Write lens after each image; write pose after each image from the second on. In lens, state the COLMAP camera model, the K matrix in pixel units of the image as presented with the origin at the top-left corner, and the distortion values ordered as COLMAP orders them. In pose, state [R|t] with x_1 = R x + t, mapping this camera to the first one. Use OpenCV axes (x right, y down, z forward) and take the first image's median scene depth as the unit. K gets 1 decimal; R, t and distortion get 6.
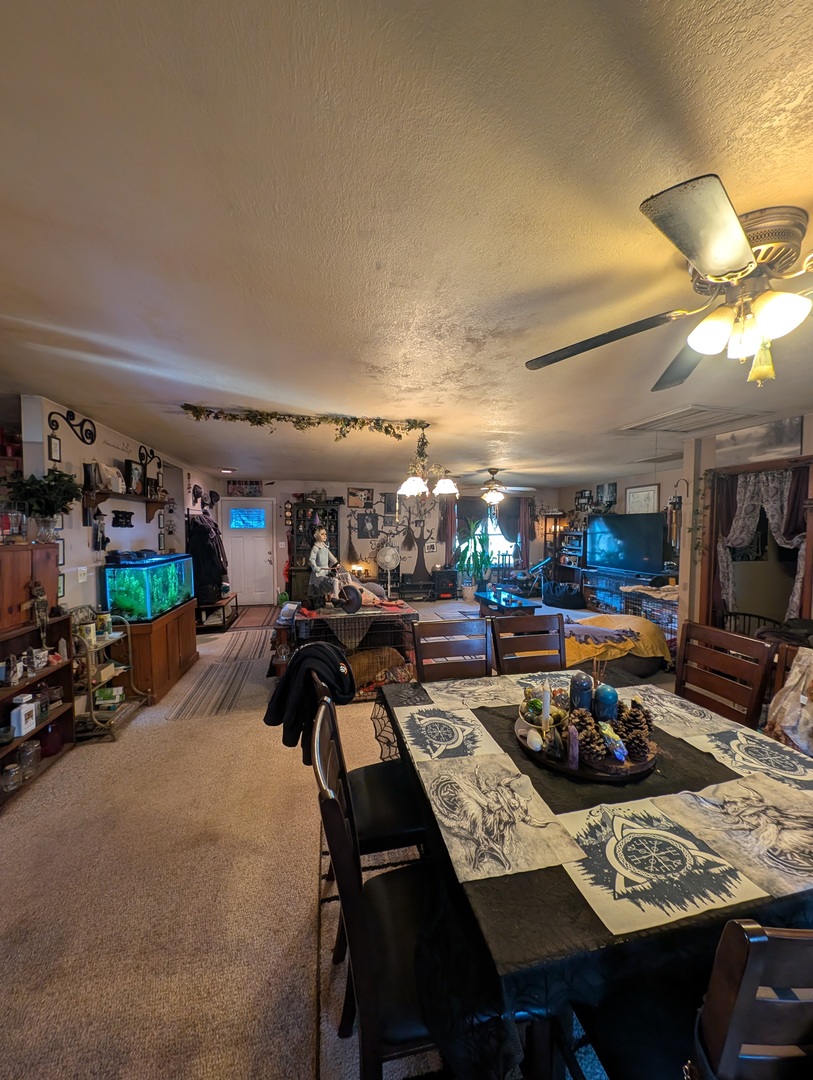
lens RADIAL K [[404.5, 0, 400.6], [0, 404.5, 541.5], [0, 0, 1]] dist [-0.004010, -0.000134]
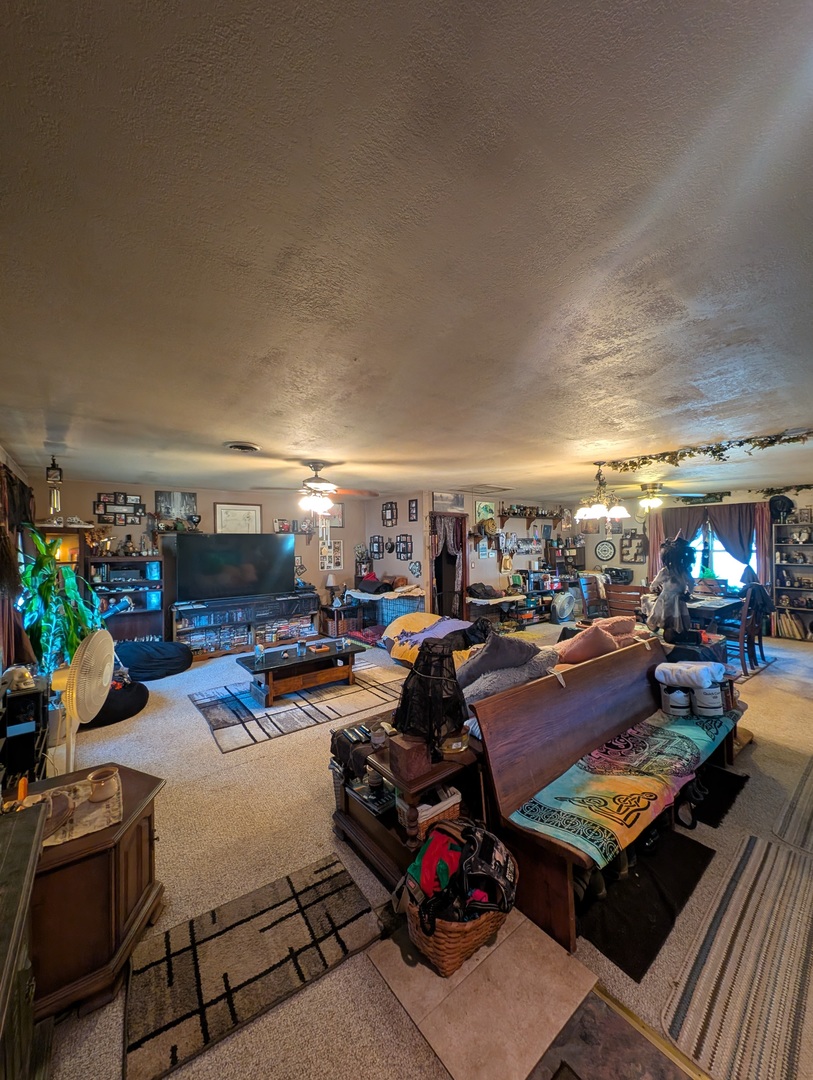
lens RADIAL K [[404.5, 0, 404.9], [0, 404.5, 538.2], [0, 0, 1]] dist [-0.004010, -0.000134]
pose [[-0.466959, 0.019458, 0.884065, -0.194214], [0.044051, 0.999028, 0.001279, -0.022453], [-0.883181, 0.039541, -0.467363, 0.559005]]
